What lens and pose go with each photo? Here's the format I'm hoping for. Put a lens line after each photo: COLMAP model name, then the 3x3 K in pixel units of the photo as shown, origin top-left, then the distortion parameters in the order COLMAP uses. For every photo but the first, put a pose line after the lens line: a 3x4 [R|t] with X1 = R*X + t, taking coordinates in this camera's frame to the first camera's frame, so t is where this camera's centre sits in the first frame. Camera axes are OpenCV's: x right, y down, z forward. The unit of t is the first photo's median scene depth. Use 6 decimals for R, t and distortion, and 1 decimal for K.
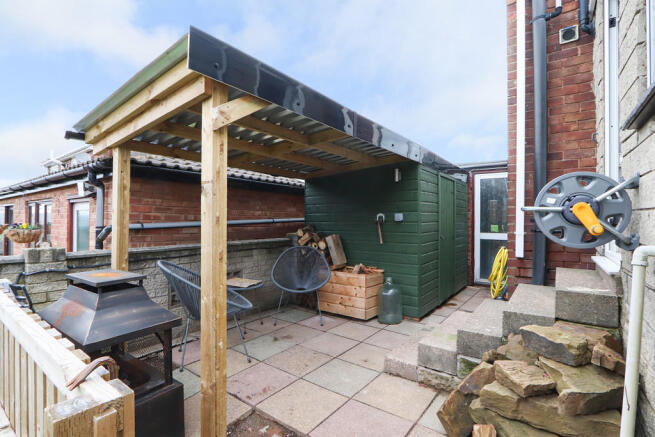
lens RADIAL K [[305.4, 0, 325.3], [0, 305.4, 220.7], [0, 0, 1]] dist [-0.011737, 0.001896]
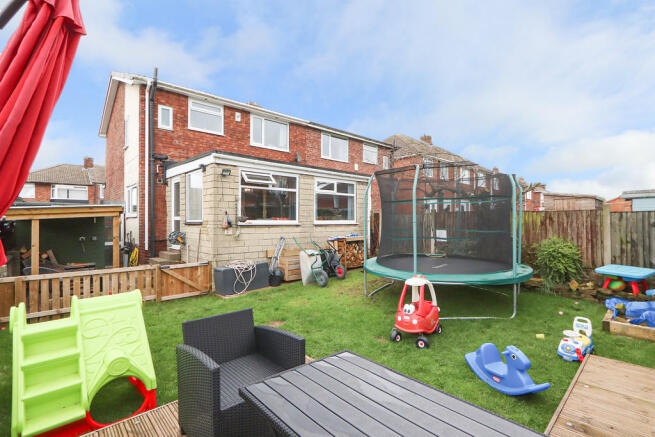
lens RADIAL K [[305.4, 0, 327.0], [0, 305.4, 218.5], [0, 0, 1]] dist [-0.011737, 0.001896]
pose [[0.174821, 0.002119, 0.984598, -2.140253], [0.002788, 0.999993, -0.002647, -0.189890], [-0.984596, 0.003208, 0.174814, -1.370073]]
